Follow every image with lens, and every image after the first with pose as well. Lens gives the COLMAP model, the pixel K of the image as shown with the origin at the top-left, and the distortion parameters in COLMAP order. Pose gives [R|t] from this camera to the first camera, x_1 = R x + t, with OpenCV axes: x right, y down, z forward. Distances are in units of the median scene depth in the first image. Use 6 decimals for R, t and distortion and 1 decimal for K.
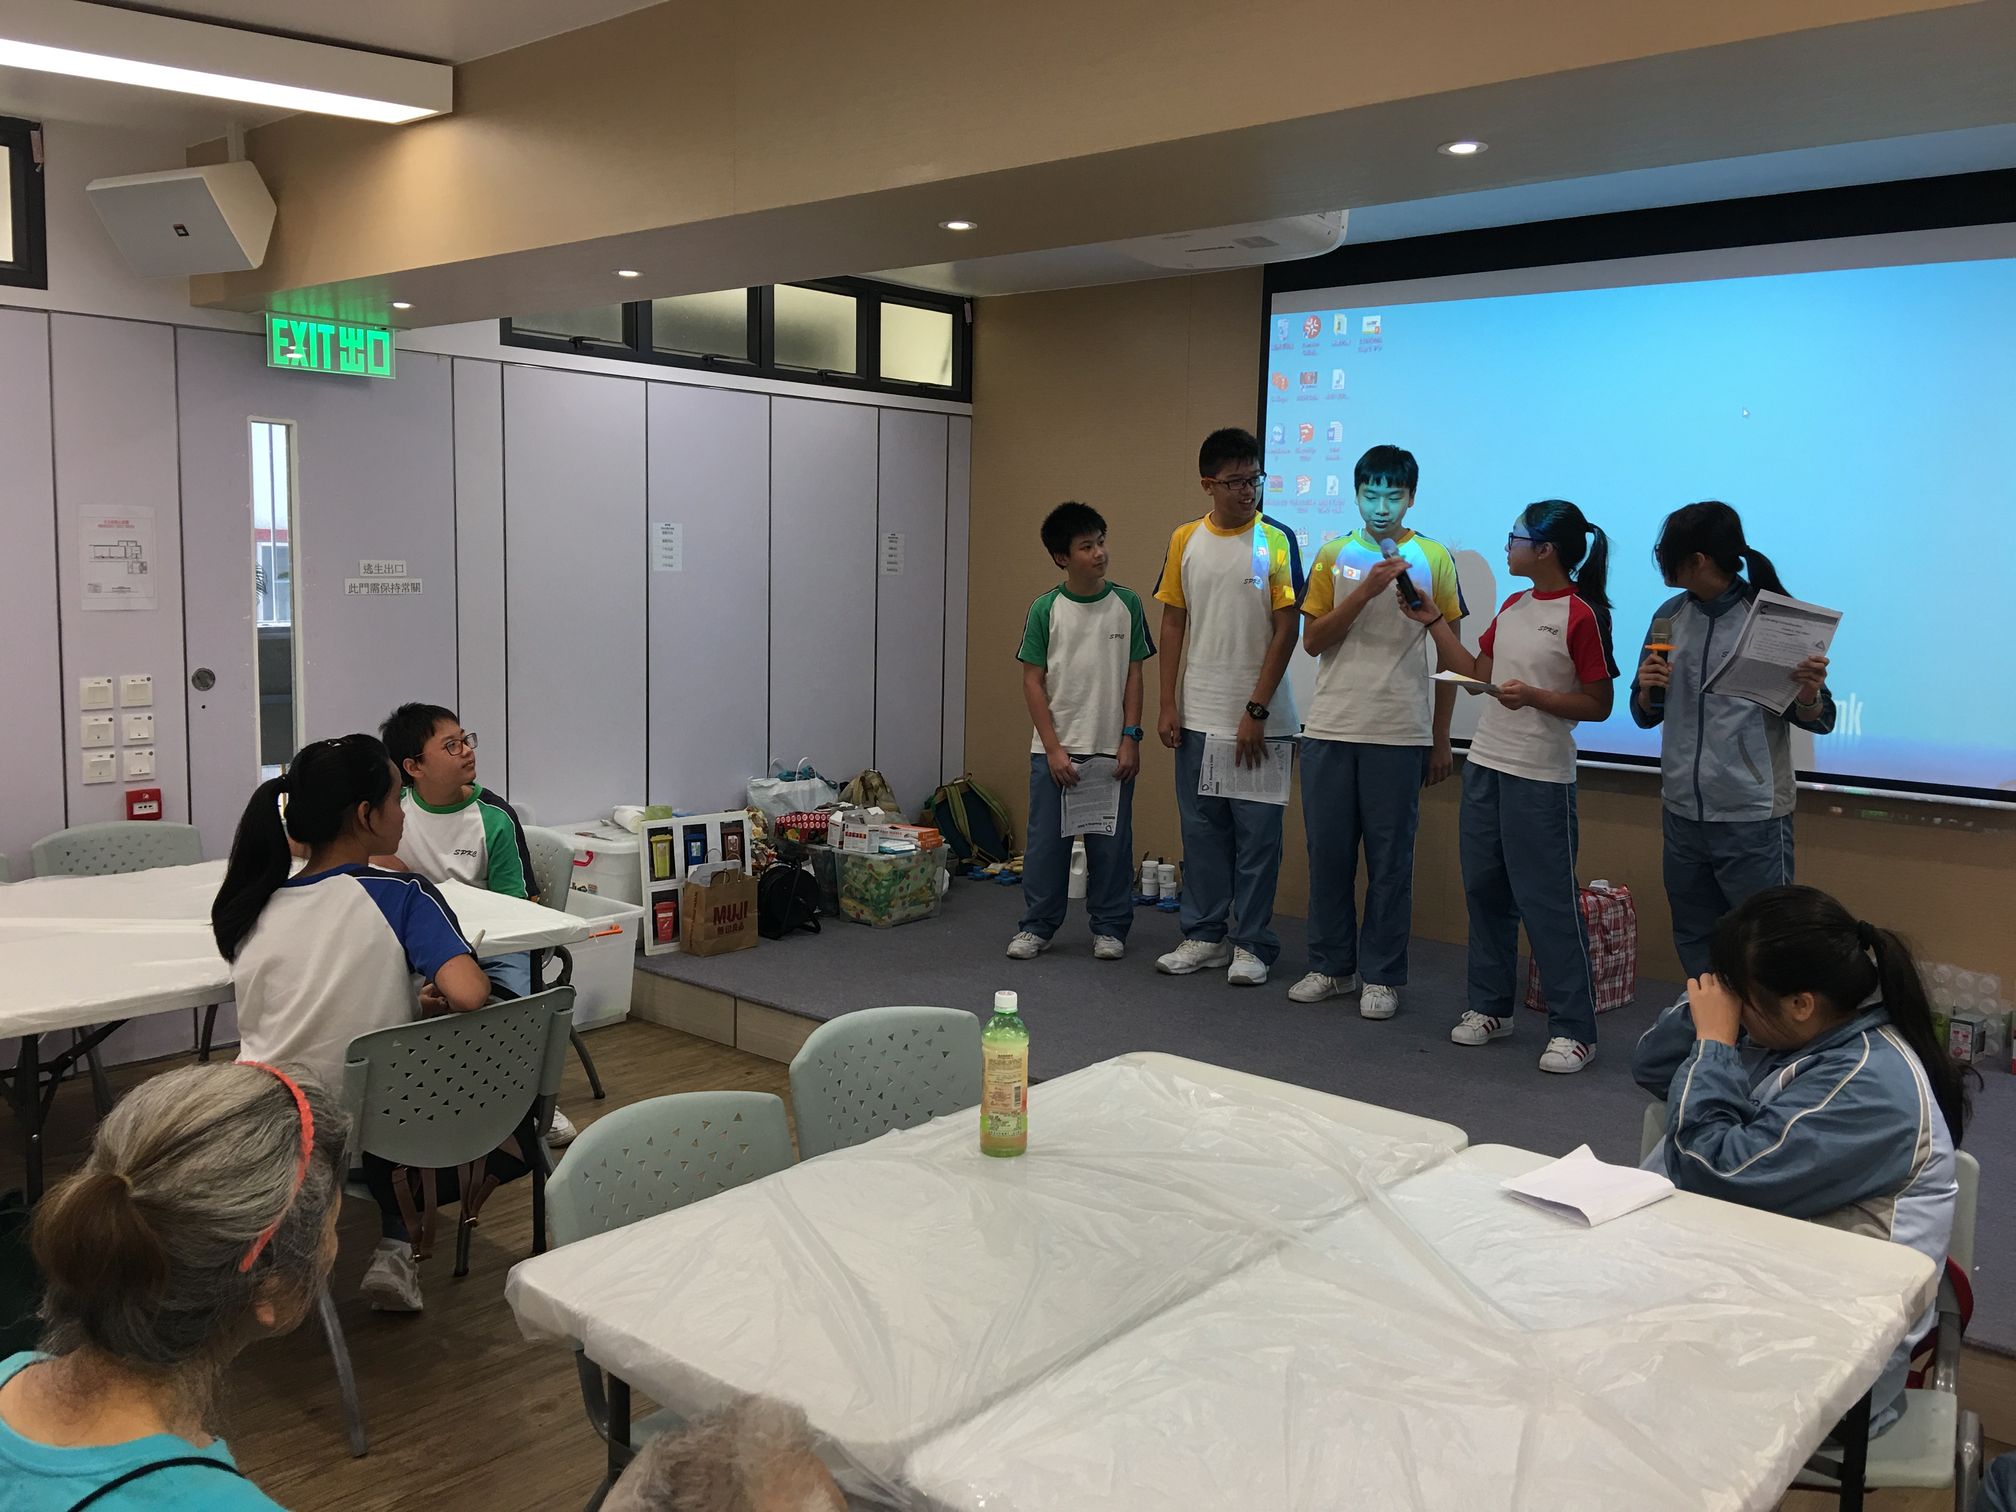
lens RADIAL K [[1706.2, 0, 998.2], [0, 1706.2, 749.9], [0, 0, 1]] dist [0.081470, -0.128768]
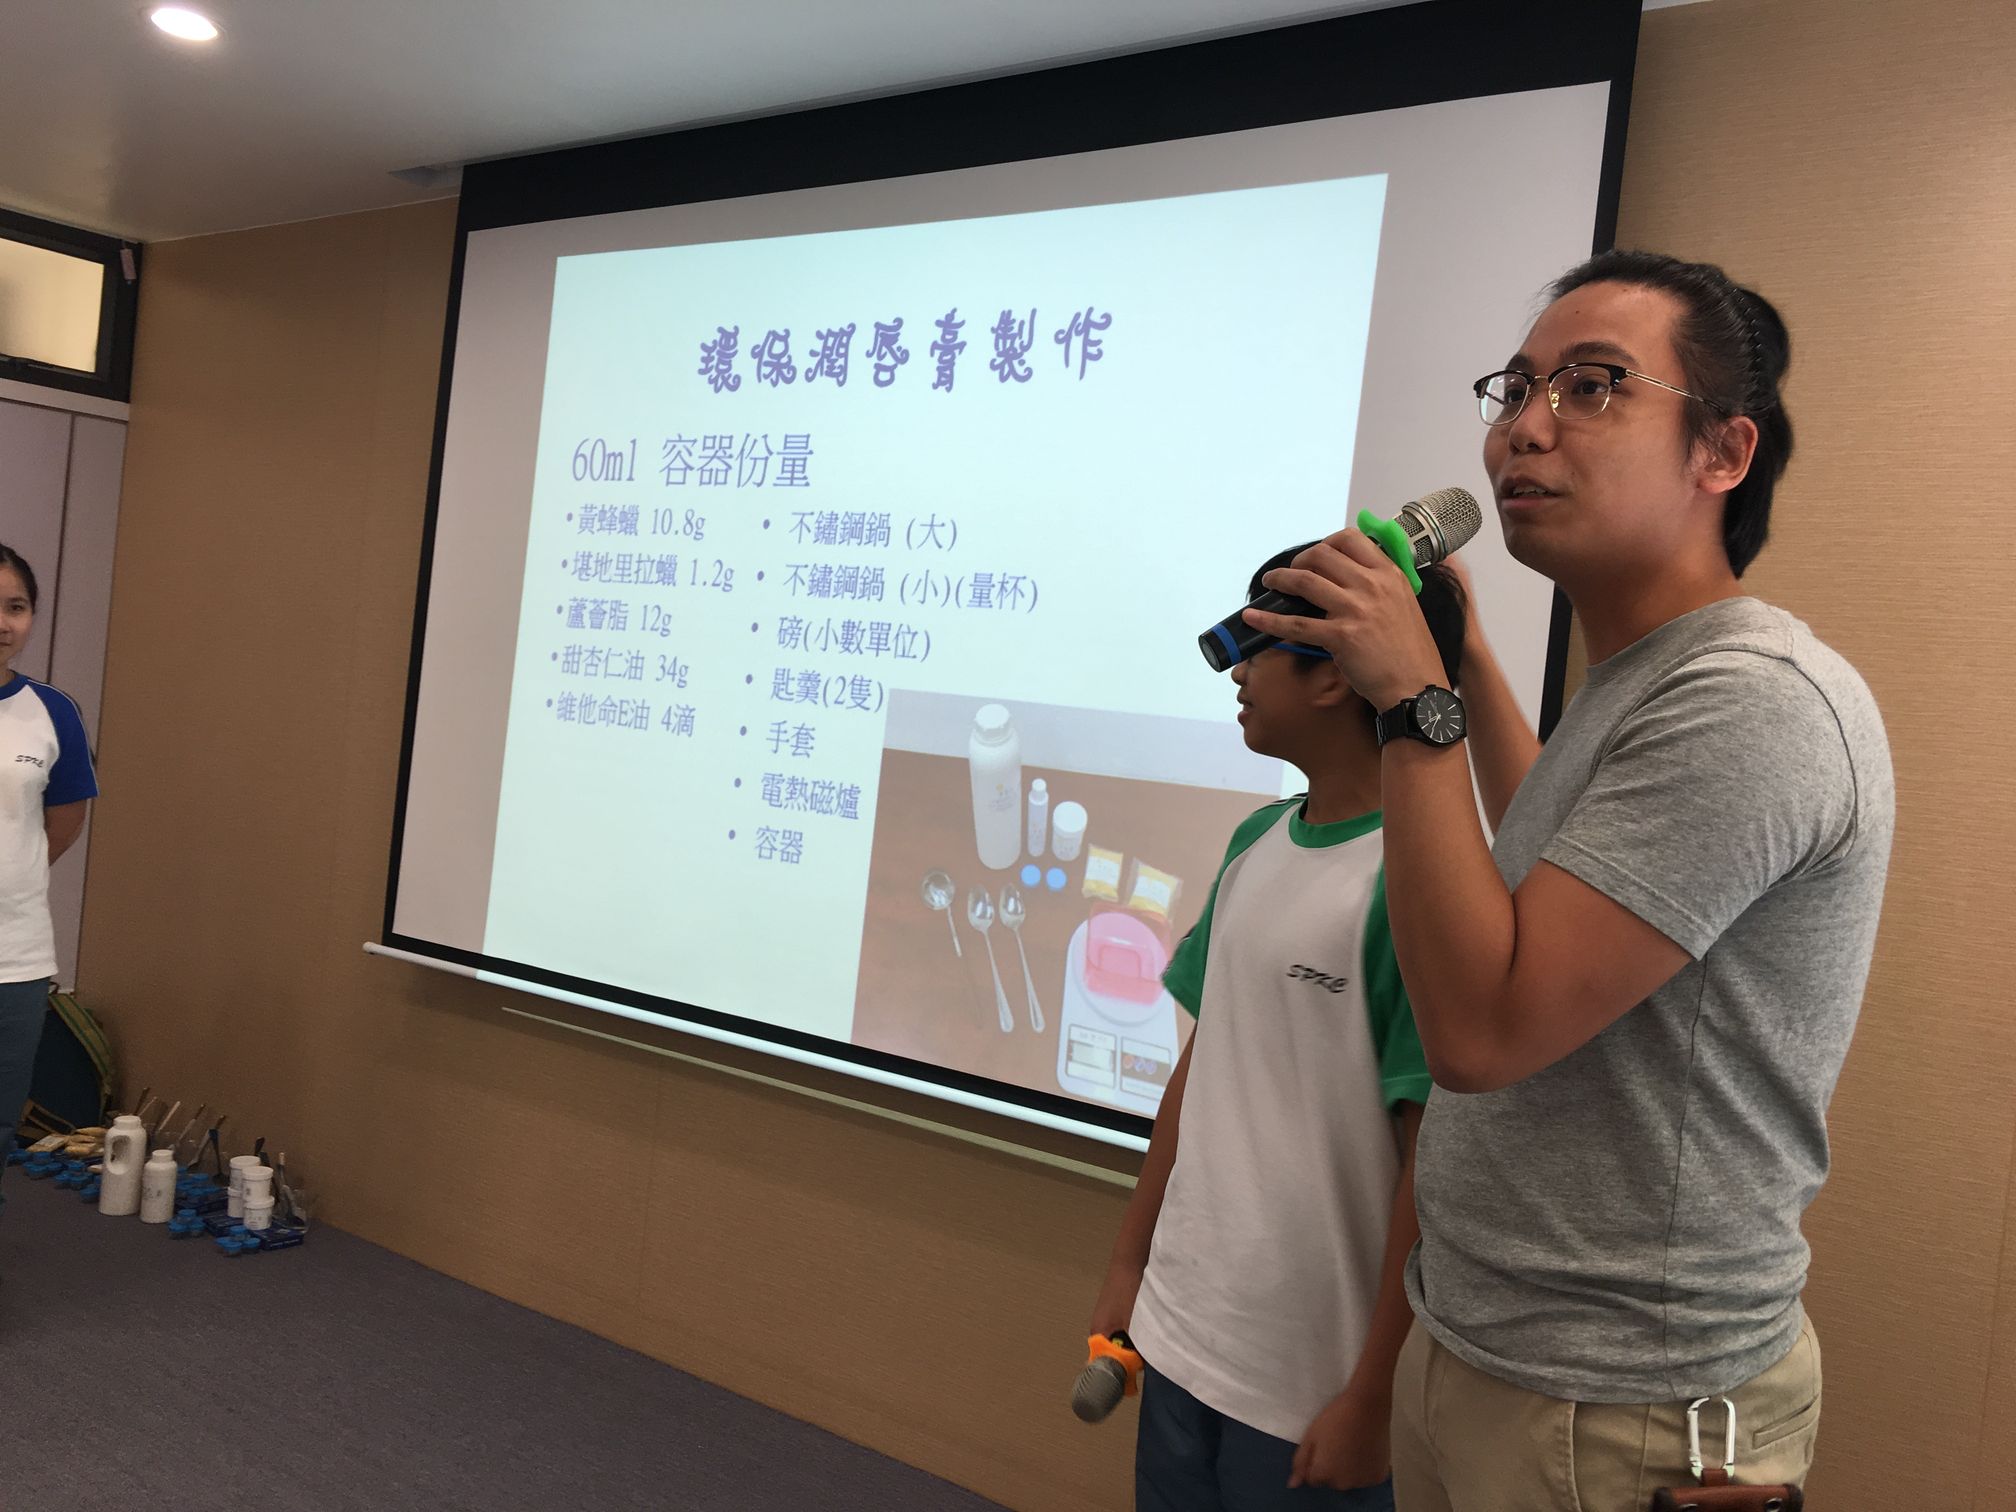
lens RADIAL K [[1706.2, 0, 1023.6], [0, 1706.2, 741.8], [0, 0, 1]] dist [0.081470, -0.128768]
pose [[0.994282, 0.076005, 0.075004, 0.282459], [-0.068521, 0.992849, -0.097758, -0.036501], [-0.081898, 0.092060, 0.992380, 0.342329]]
